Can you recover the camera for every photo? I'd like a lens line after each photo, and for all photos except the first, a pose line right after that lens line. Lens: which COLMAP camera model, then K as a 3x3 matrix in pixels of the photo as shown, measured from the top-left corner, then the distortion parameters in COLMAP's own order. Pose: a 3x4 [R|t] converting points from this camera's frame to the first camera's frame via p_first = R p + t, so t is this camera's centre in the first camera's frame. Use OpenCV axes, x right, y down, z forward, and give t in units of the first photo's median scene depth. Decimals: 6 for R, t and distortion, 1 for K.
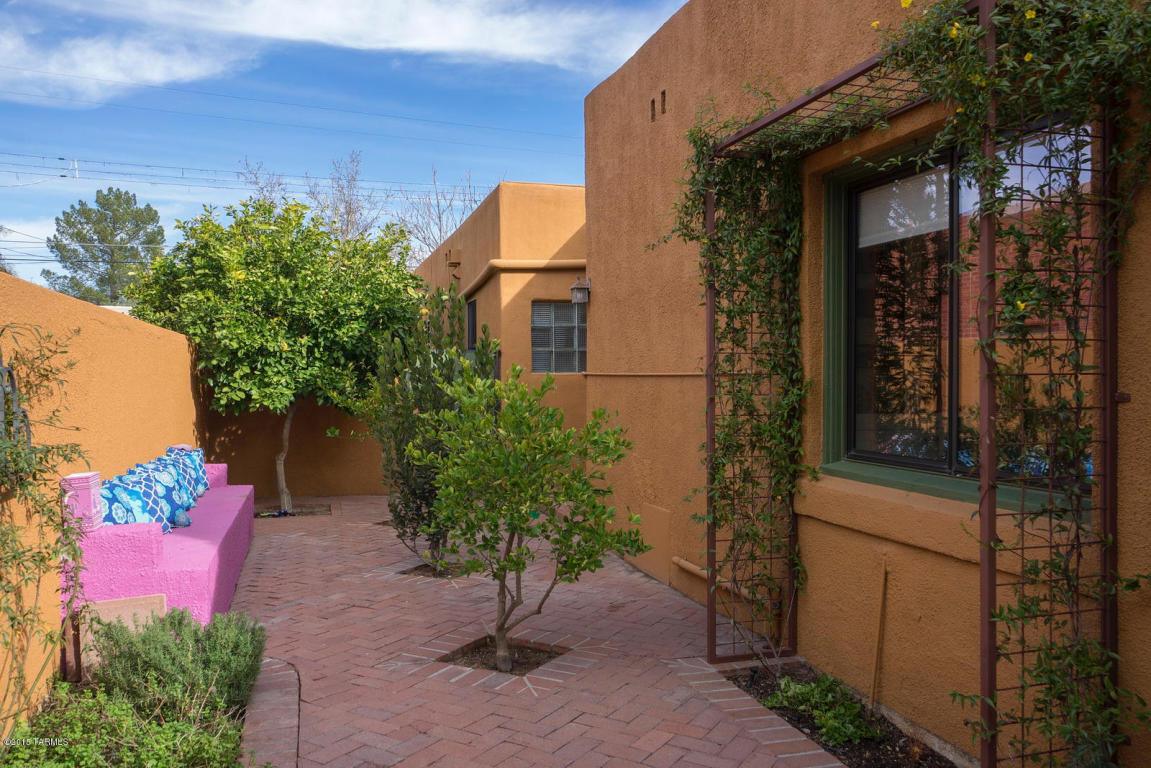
lens RADIAL K [[862.7, 0, 566.9], [0, 862.7, 384.9], [0, 0, 1]] dist [-0.012904, 0.003923]
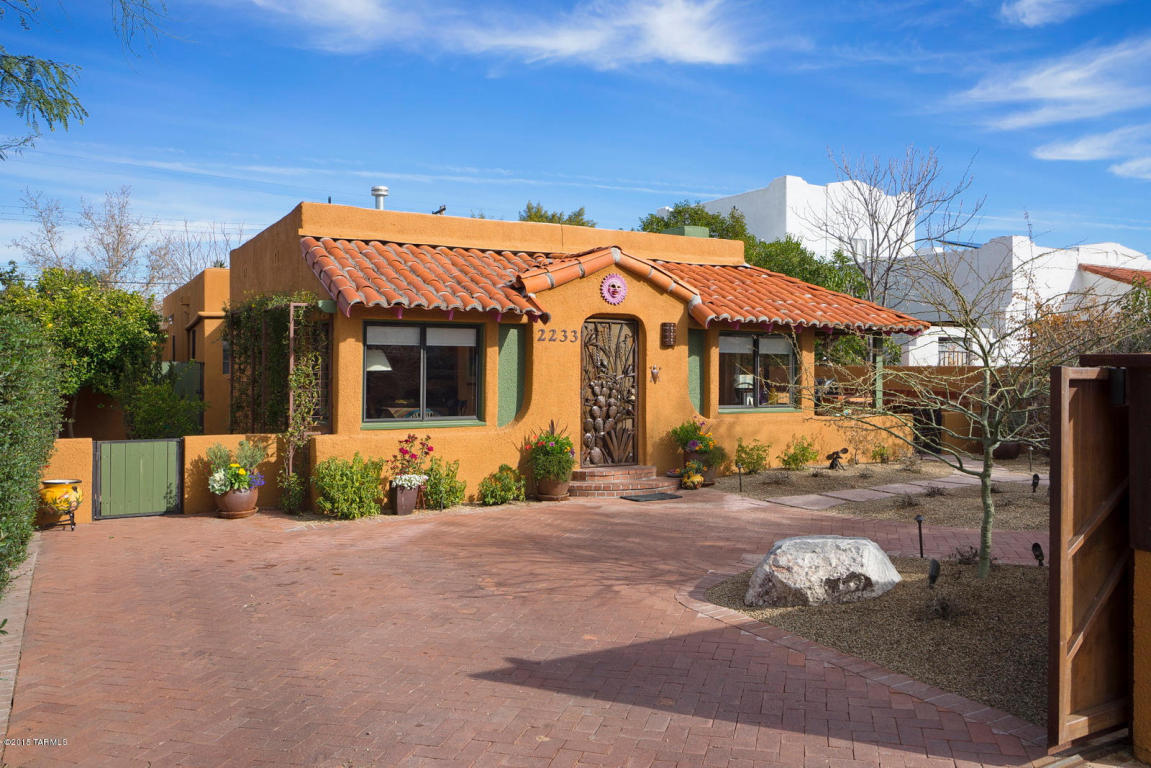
lens RADIAL K [[862.7, 0, 571.9], [0, 862.7, 358.9], [0, 0, 1]] dist [-0.012904, 0.003923]
pose [[0.972830, 0.010983, 0.231260, 0.320640], [-0.007553, 0.999848, -0.015711, -0.030465], [-0.231398, 0.013537, 0.972765, -1.162737]]
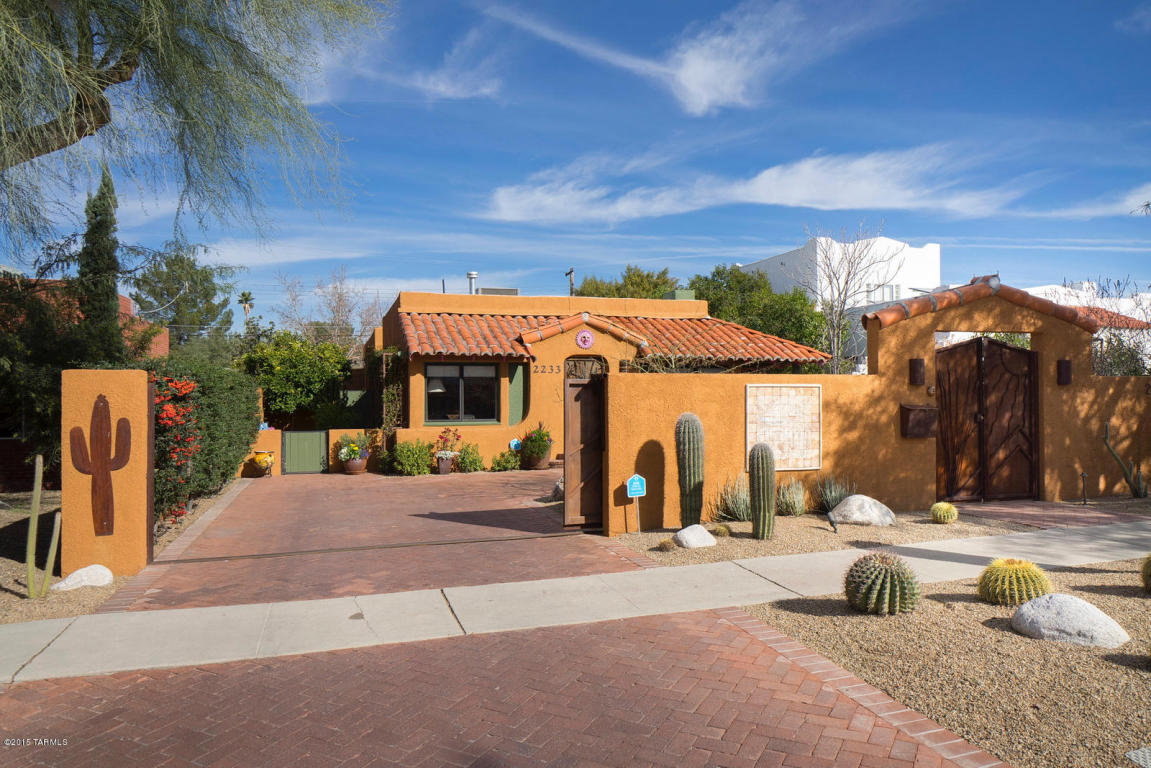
lens RADIAL K [[781.4, 0, 577.4], [0, 781.4, 380.7], [0, 0, 1]] dist [-0.018495, 0.009504]
pose [[0.999923, -0.000349, 0.012378, 0.652026], [0.000686, 0.999630, -0.027184, -0.006554], [-0.012364, 0.027190, 0.999554, -1.790185]]
